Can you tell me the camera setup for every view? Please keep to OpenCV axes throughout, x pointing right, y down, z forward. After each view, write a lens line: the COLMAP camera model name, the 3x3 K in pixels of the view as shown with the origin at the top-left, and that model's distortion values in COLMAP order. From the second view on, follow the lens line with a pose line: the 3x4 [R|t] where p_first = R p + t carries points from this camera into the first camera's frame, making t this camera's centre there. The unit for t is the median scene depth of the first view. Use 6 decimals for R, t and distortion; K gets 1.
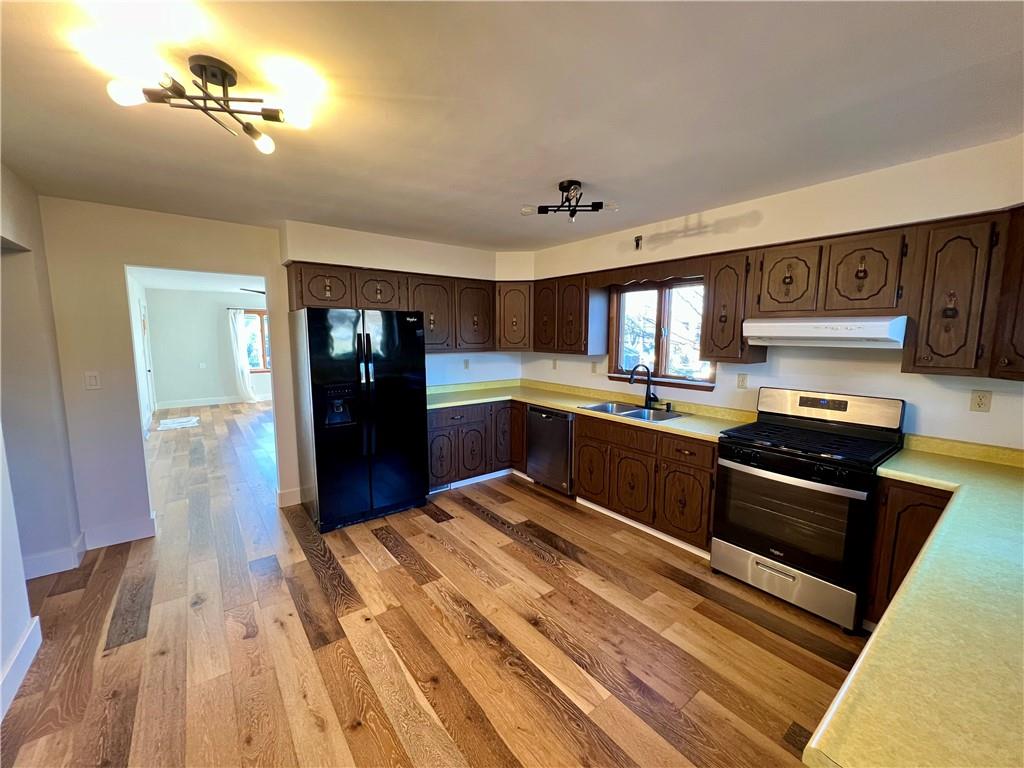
lens RADIAL K [[410.0, 0, 513.1], [0, 410.0, 383.9], [0, 0, 1]] dist [-0.000209, 0.000402]
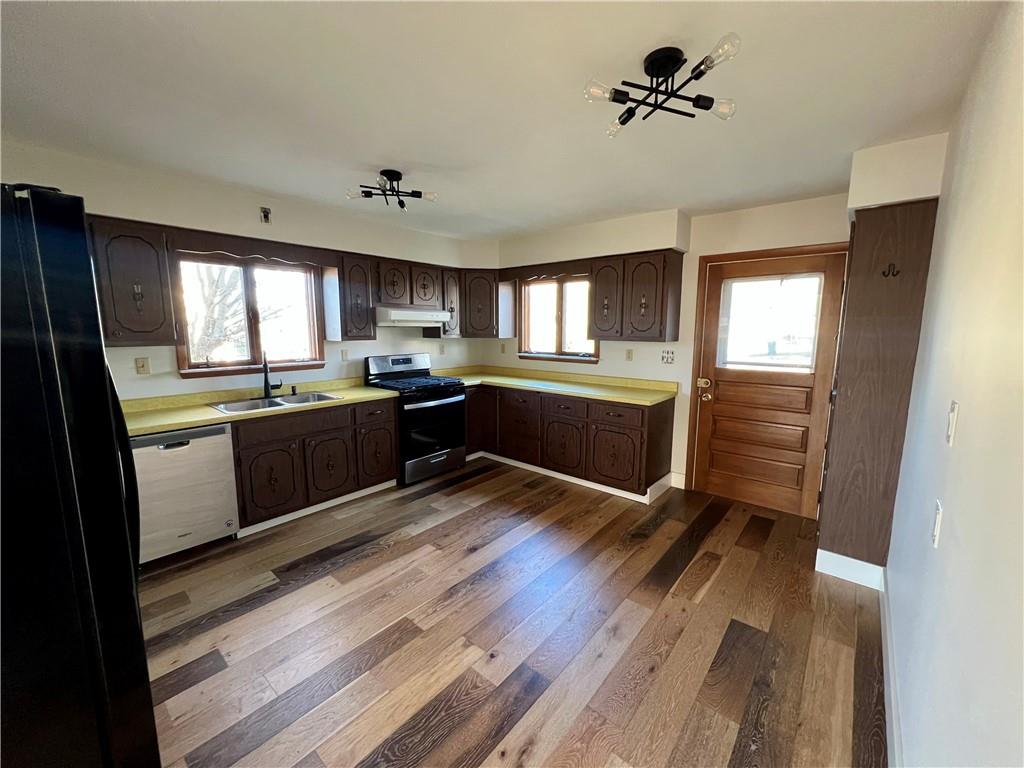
lens RADIAL K [[410.0, 0, 511.4], [0, 410.0, 384.7], [0, 0, 1]] dist [-0.000209, 0.000402]
pose [[-0.206219, -0.142973, 0.968004, -0.942172], [0.113819, 0.979048, 0.168851, -0.088706], [-0.971864, 0.144998, -0.185625, 0.894180]]
